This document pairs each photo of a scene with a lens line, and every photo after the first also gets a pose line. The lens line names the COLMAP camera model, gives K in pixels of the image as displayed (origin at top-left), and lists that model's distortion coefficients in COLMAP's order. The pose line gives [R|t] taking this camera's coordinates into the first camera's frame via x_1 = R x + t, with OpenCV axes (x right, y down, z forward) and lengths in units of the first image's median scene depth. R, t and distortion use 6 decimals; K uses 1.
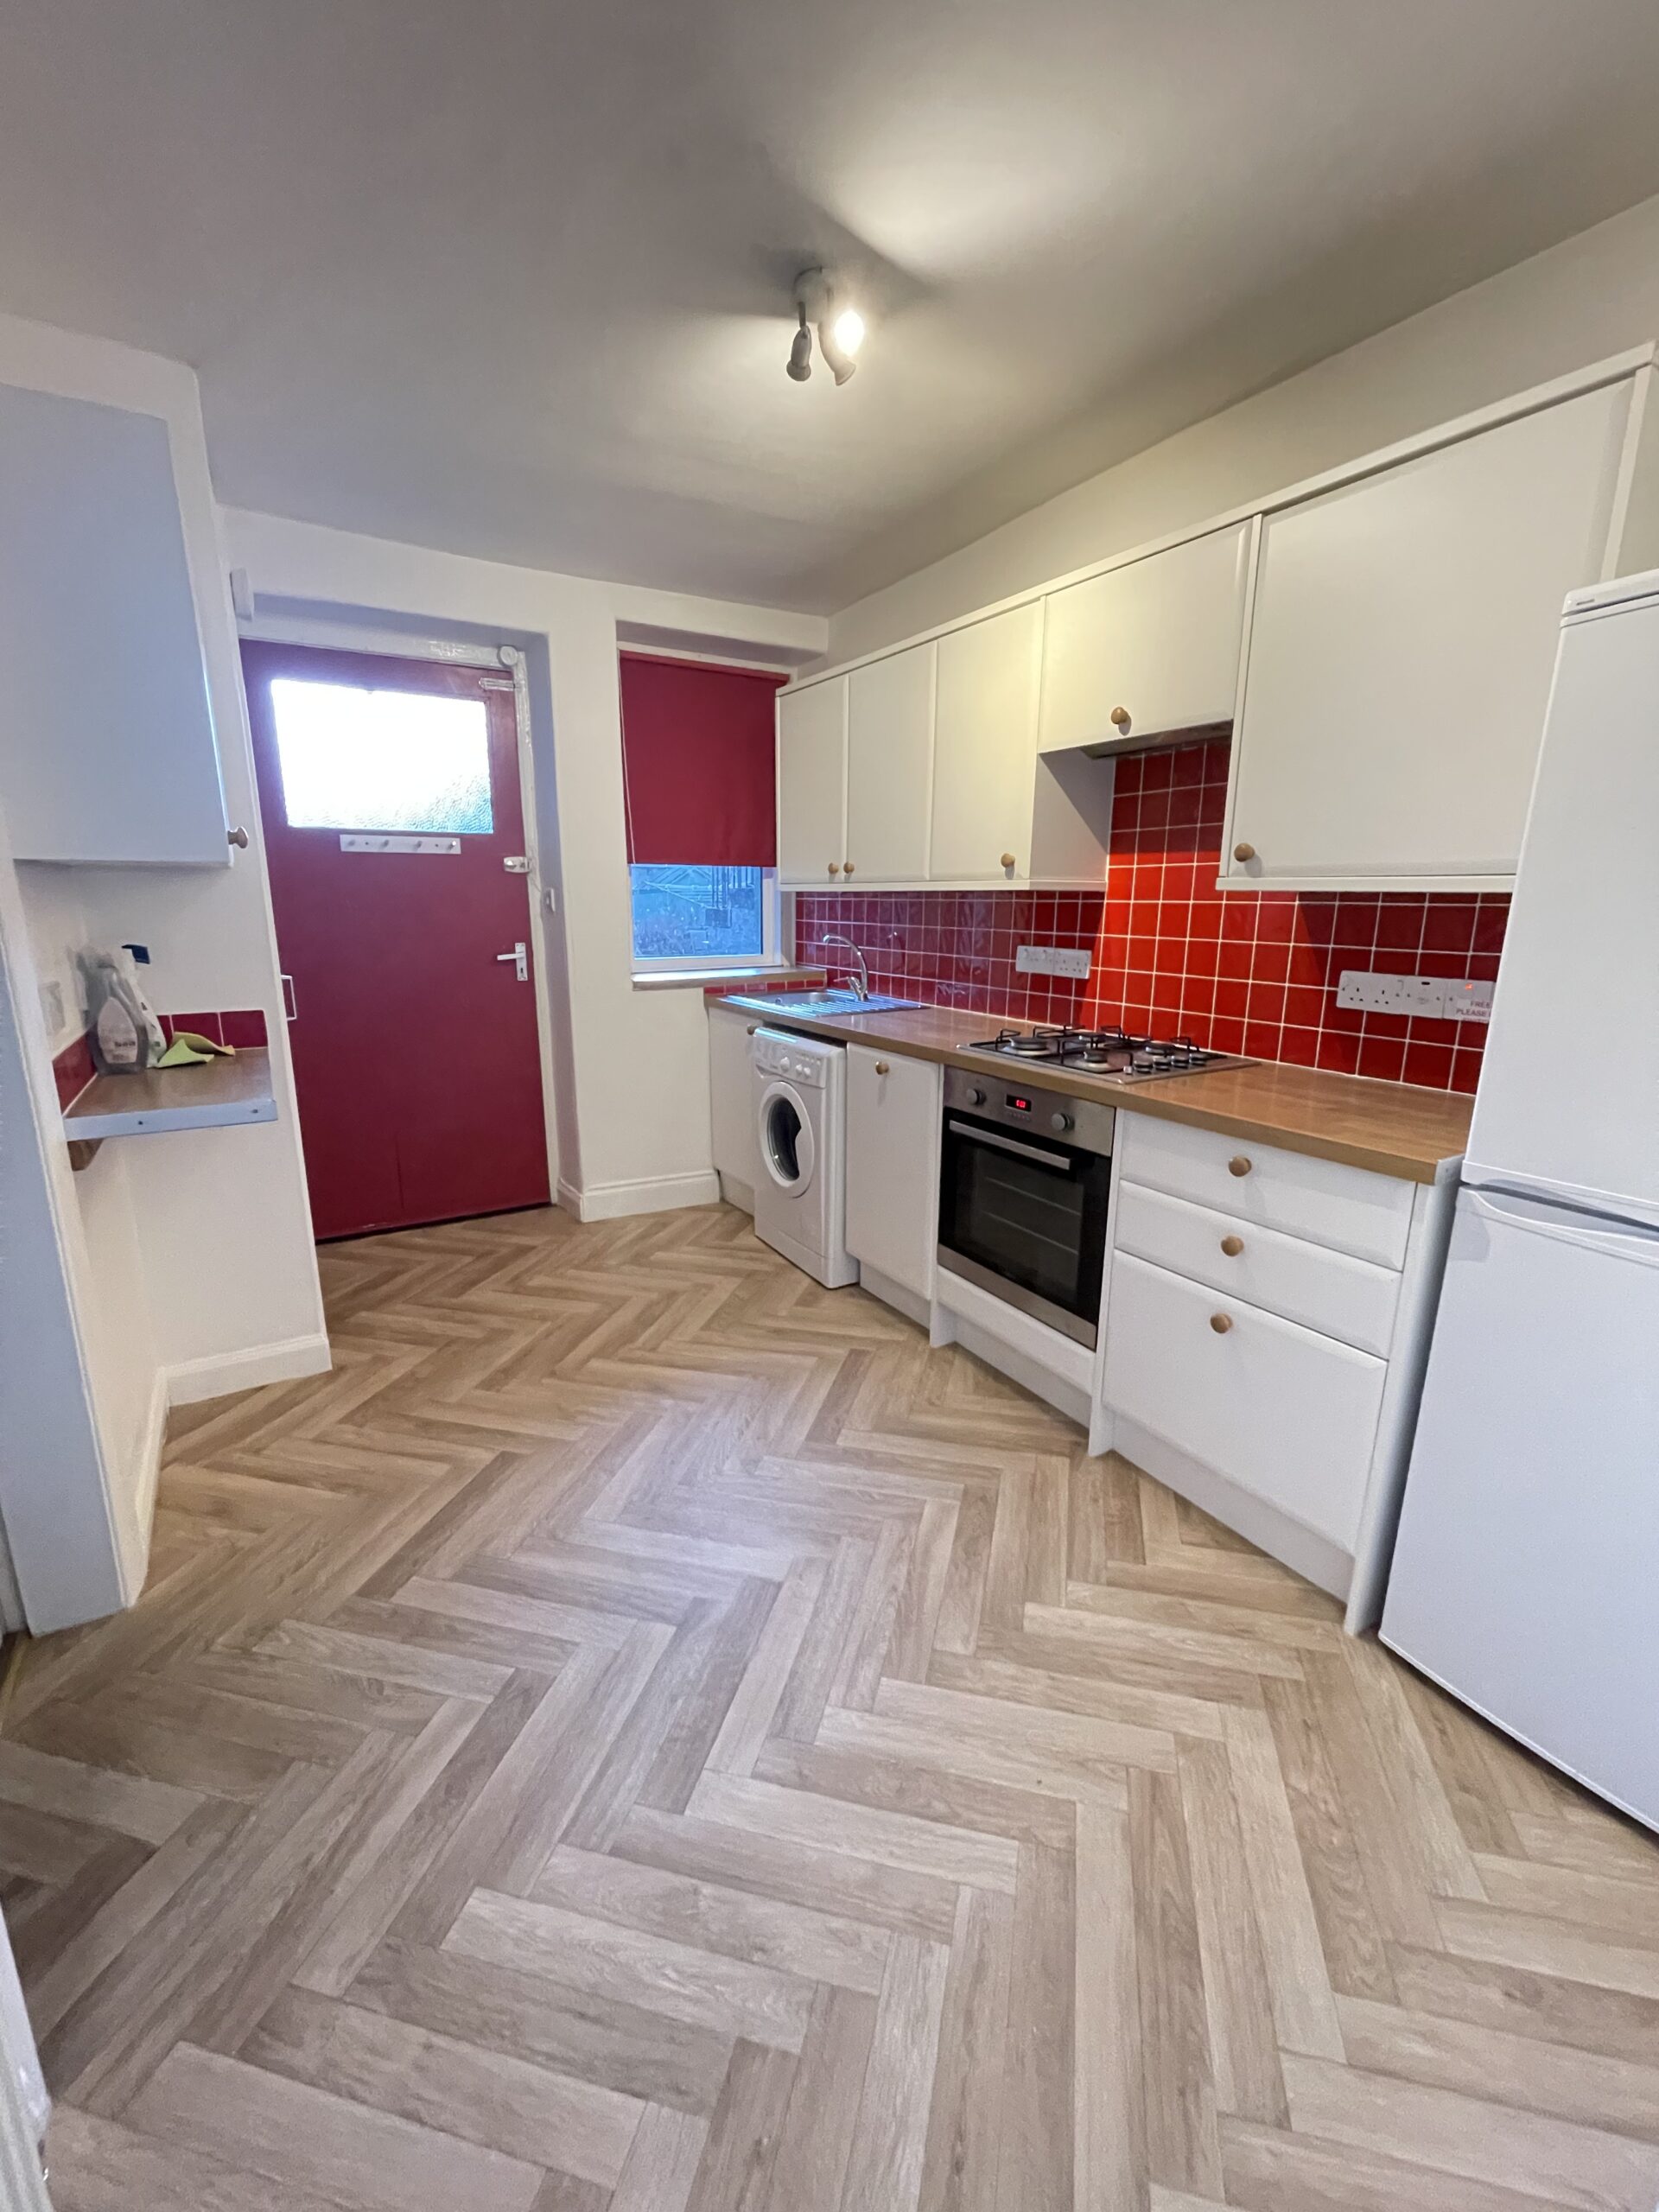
lens RADIAL K [[892.2, 0, 820.7], [0, 892.2, 1107.3], [0, 0, 1]] dist [-0.002631, 0.000024]
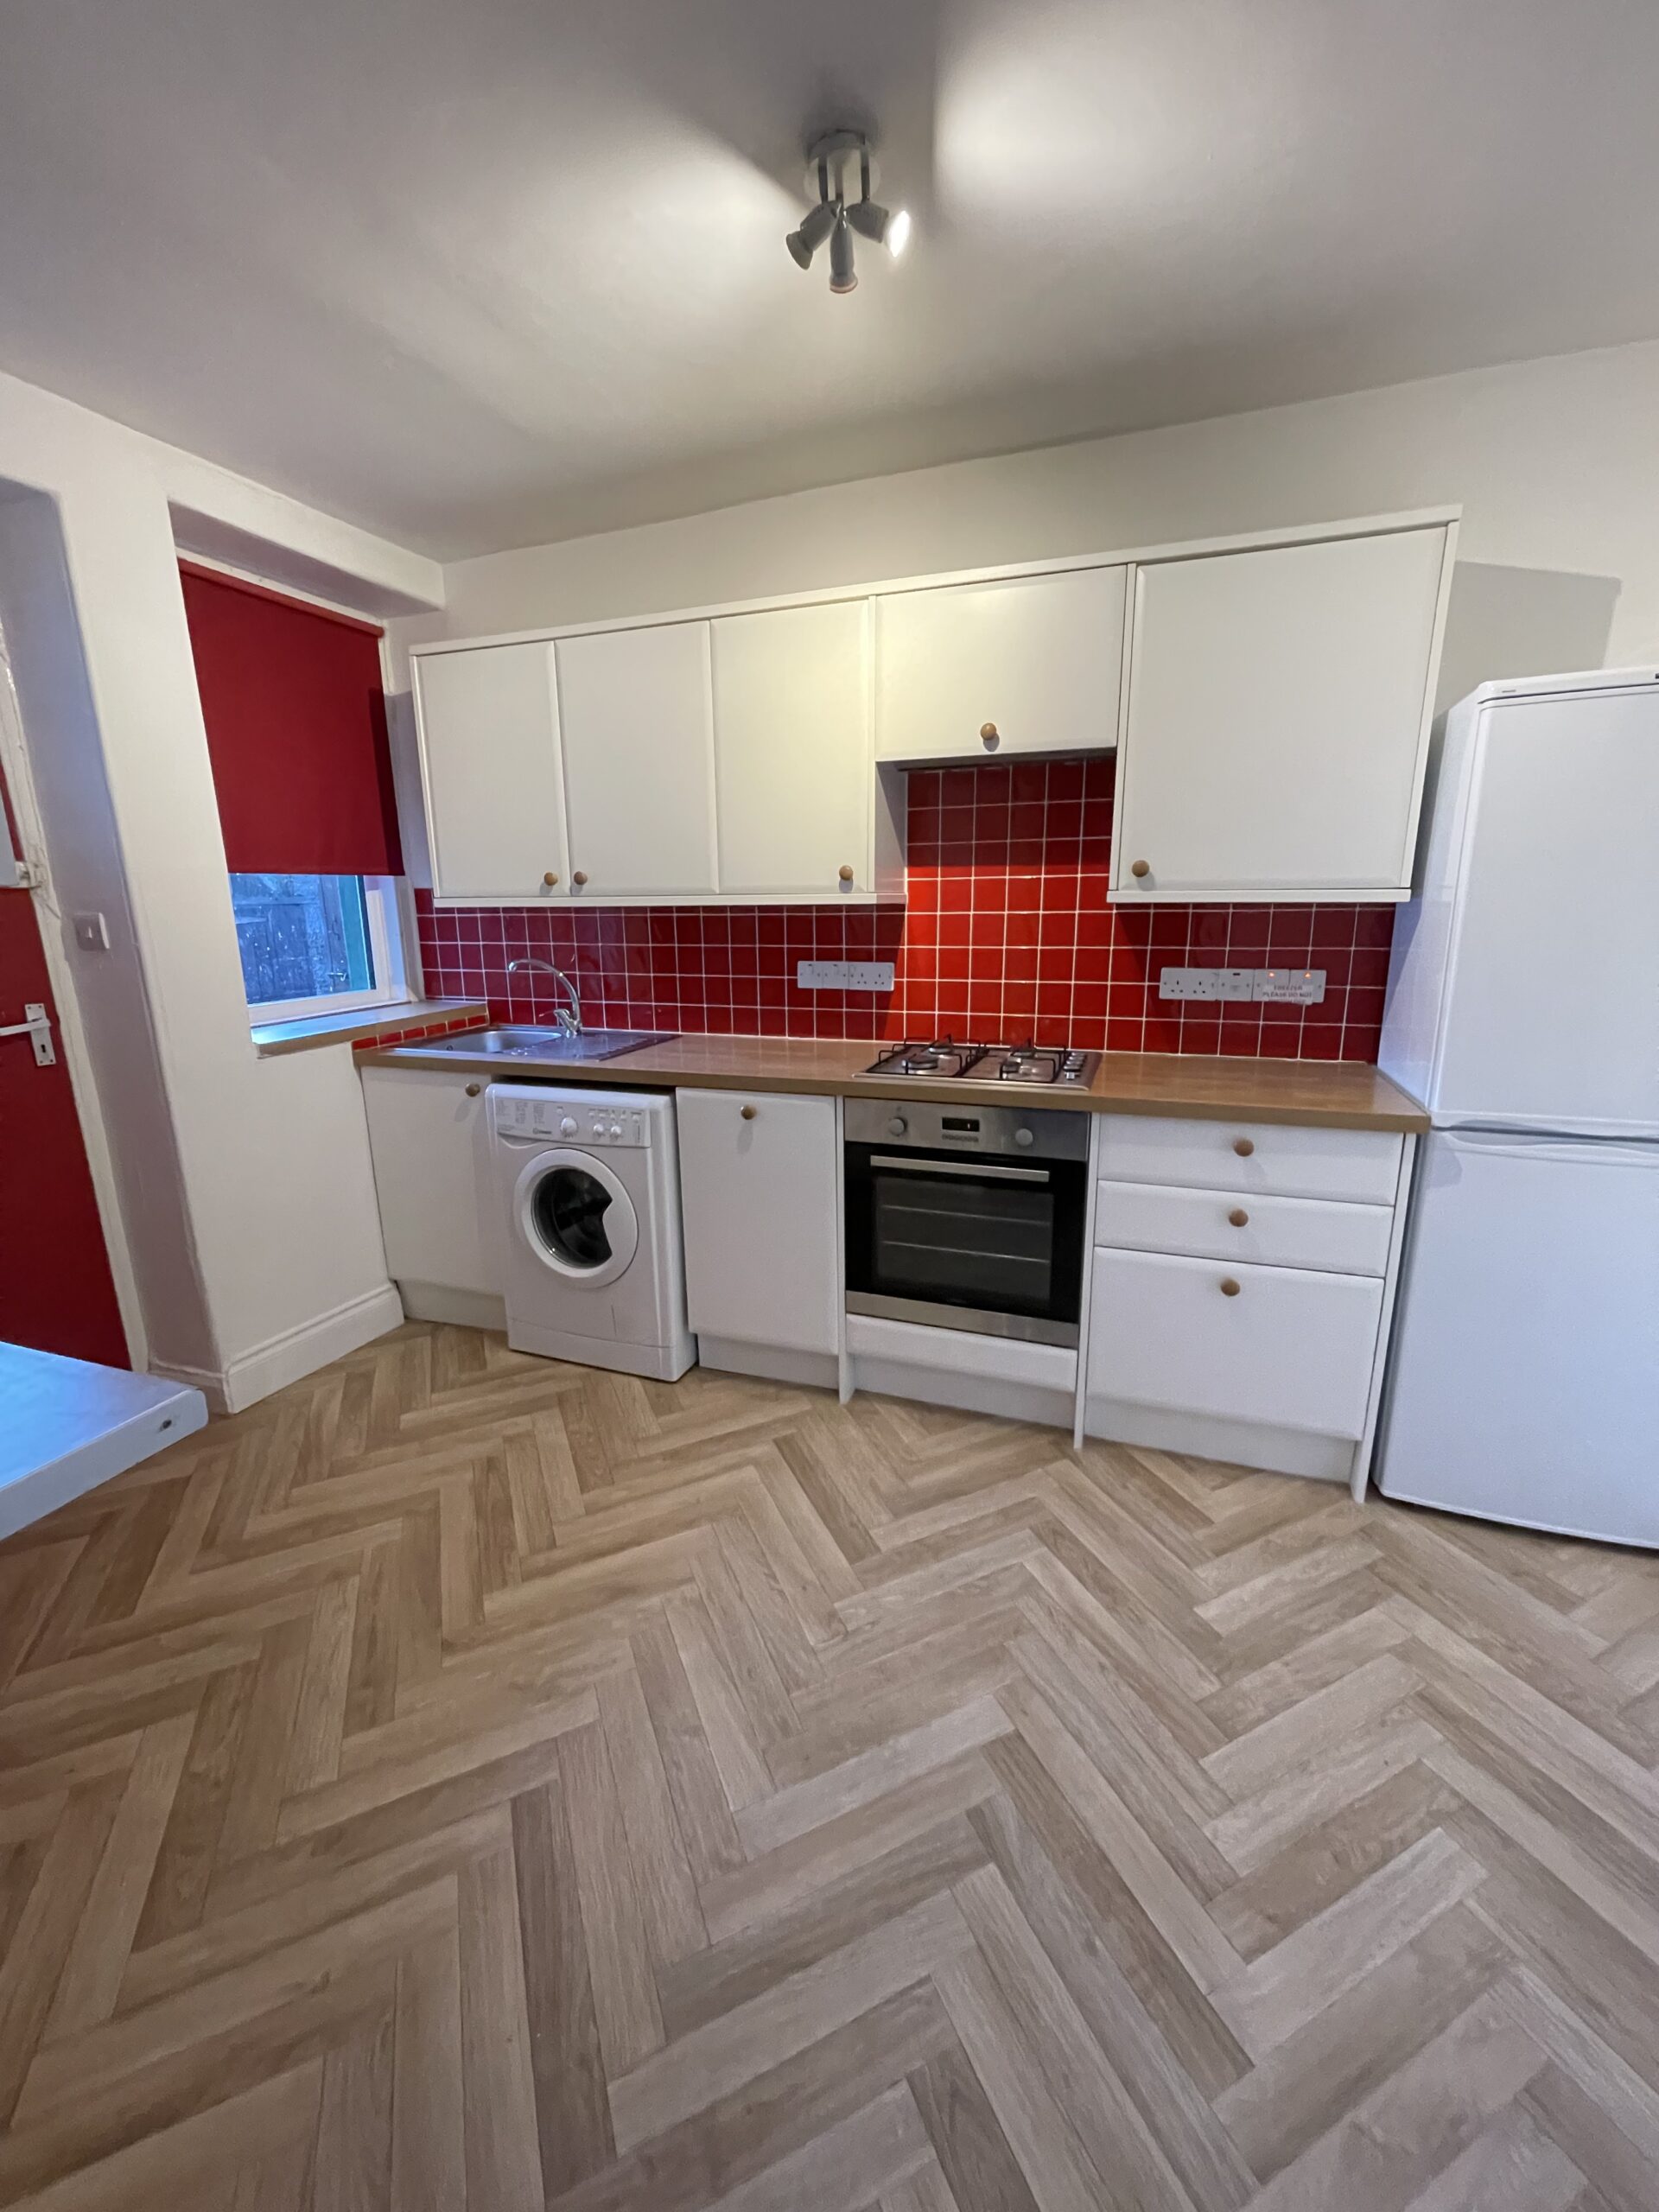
lens RADIAL K [[892.2, 0, 820.7], [0, 892.2, 1107.3], [0, 0, 1]] dist [-0.002631, 0.000024]
pose [[0.779402, -0.157501, 0.606404, -0.471282], [0.160065, 0.985823, 0.050319, -0.094800], [-0.605733, 0.057846, 0.793563, 0.318770]]
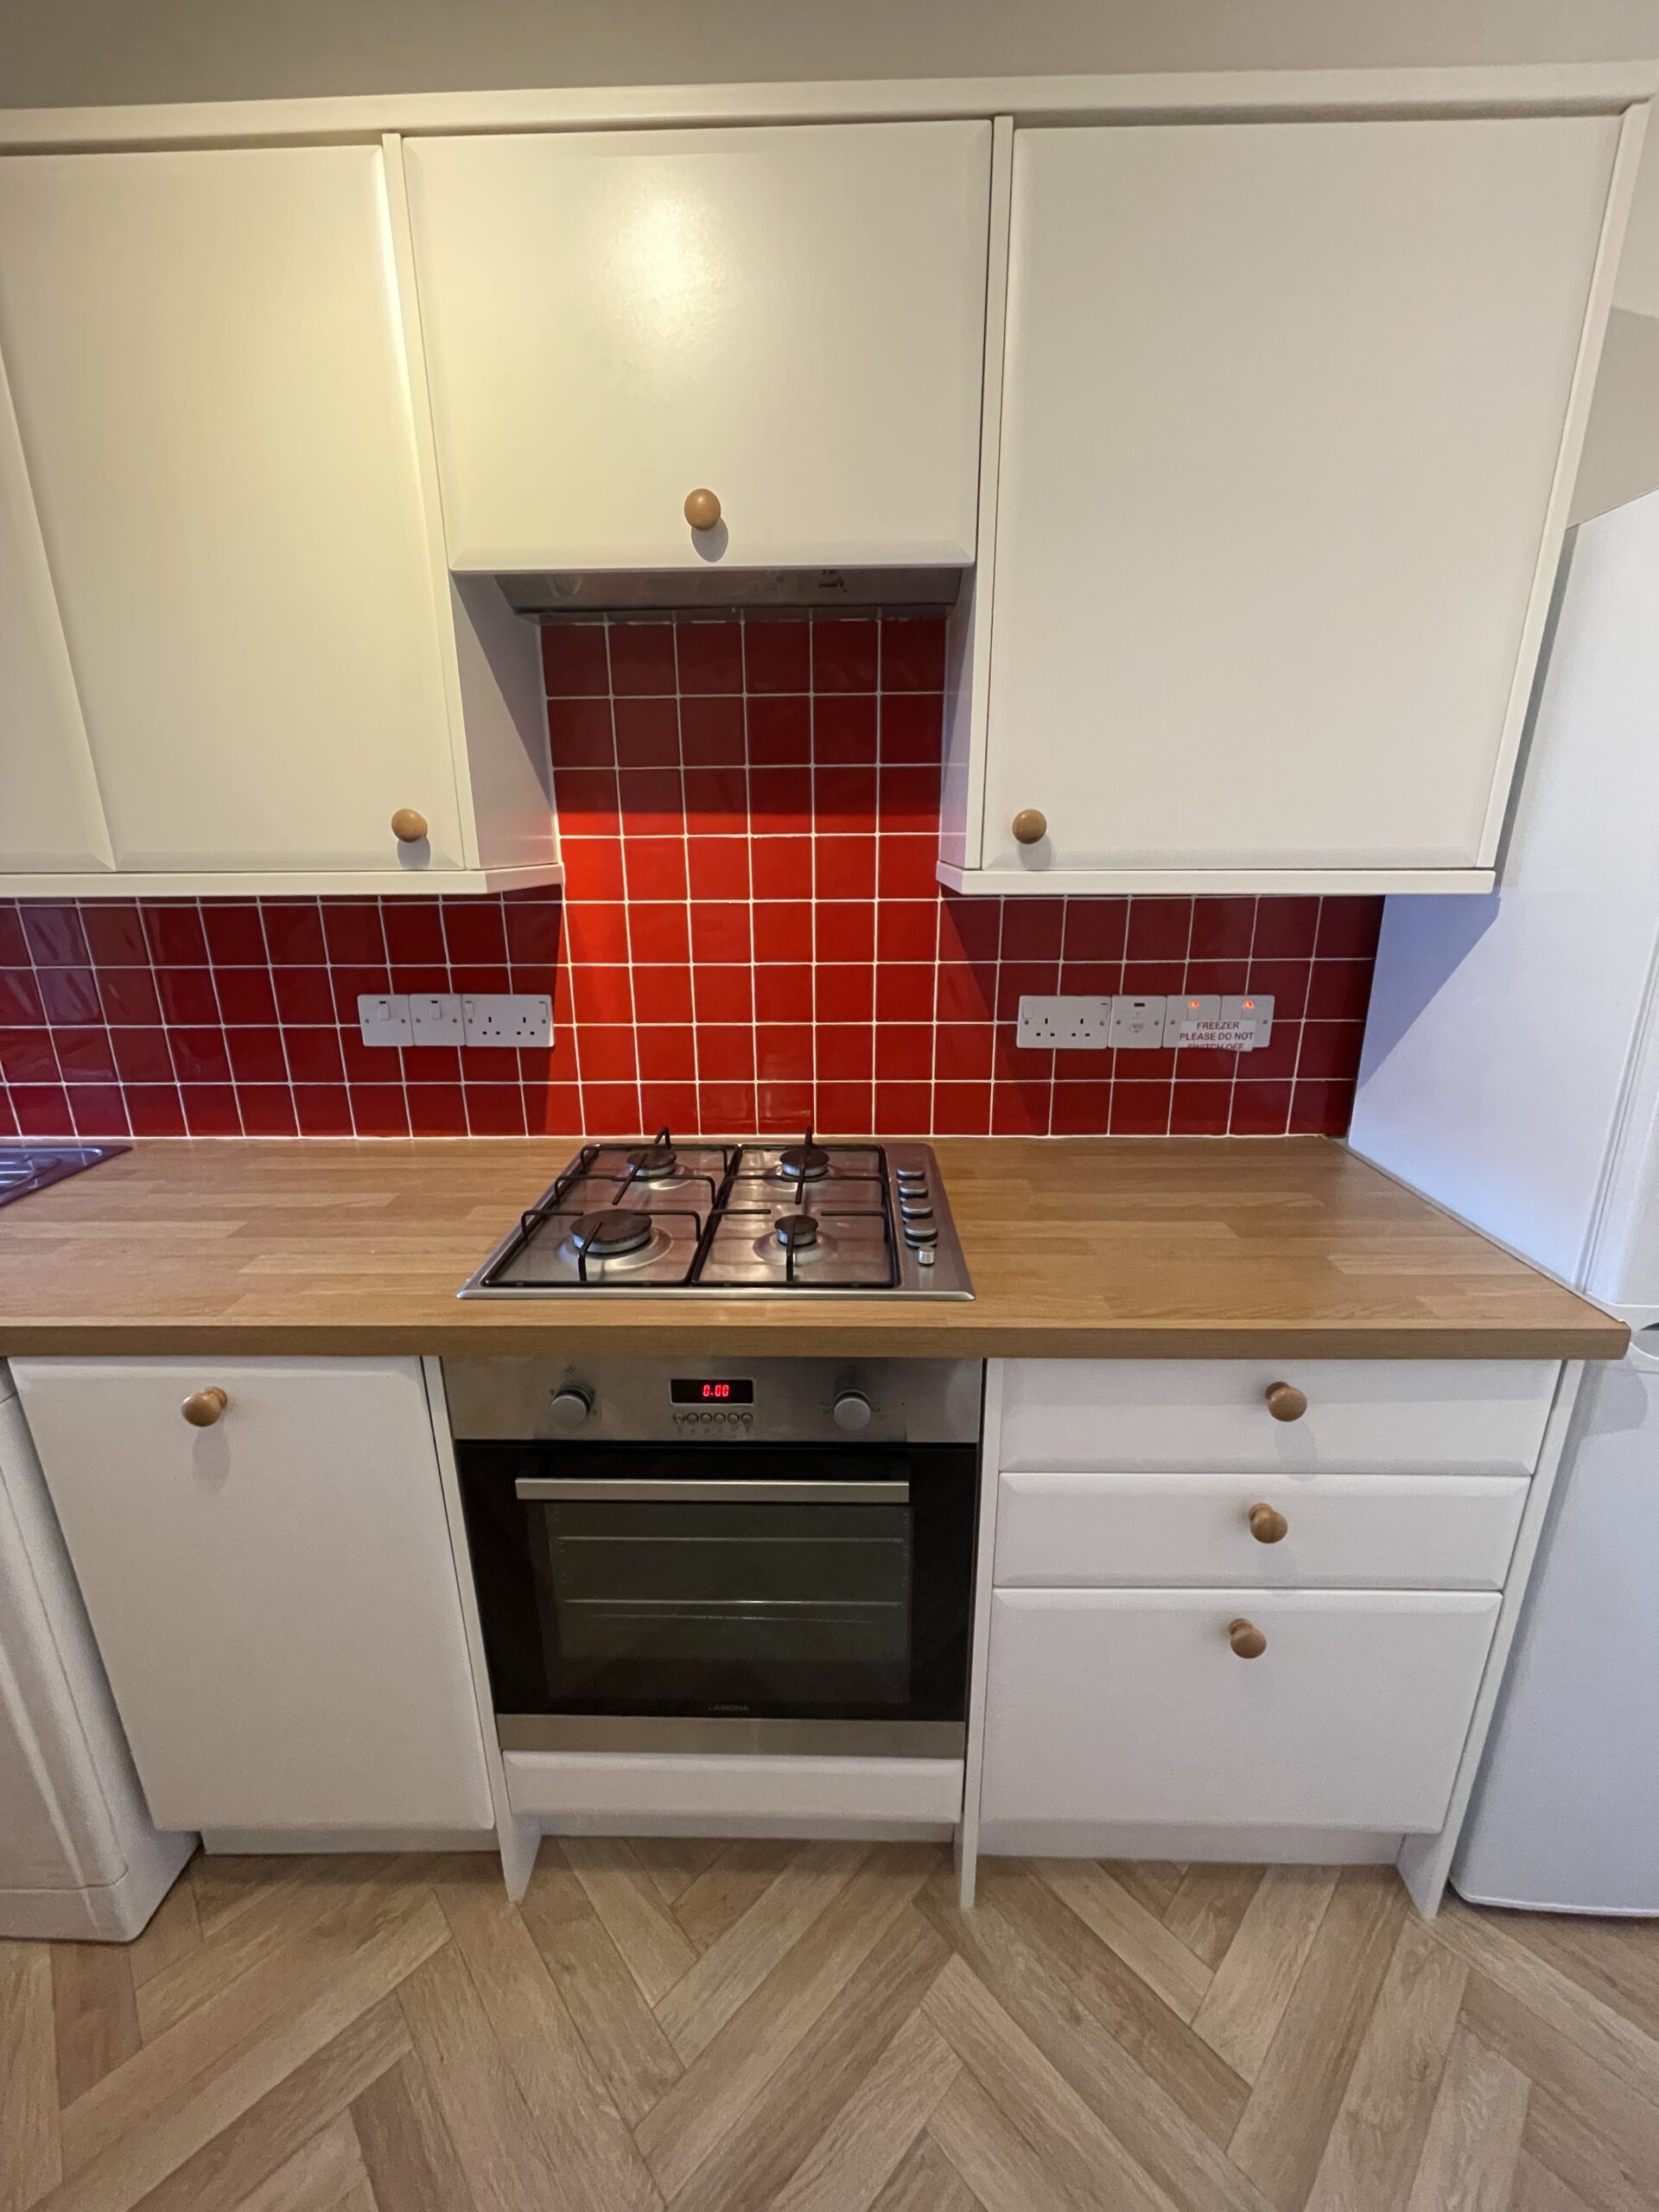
lens RADIAL K [[888.4, 0, 822.1], [0, 888.4, 1103.8], [0, 0, 1]] dist [-0.000689, -0.000115]
pose [[0.530705, -0.251462, 0.809394, -0.068553], [0.204390, 0.964761, 0.165716, -0.200800], [-0.822543, 0.077486, 0.563400, 0.684939]]
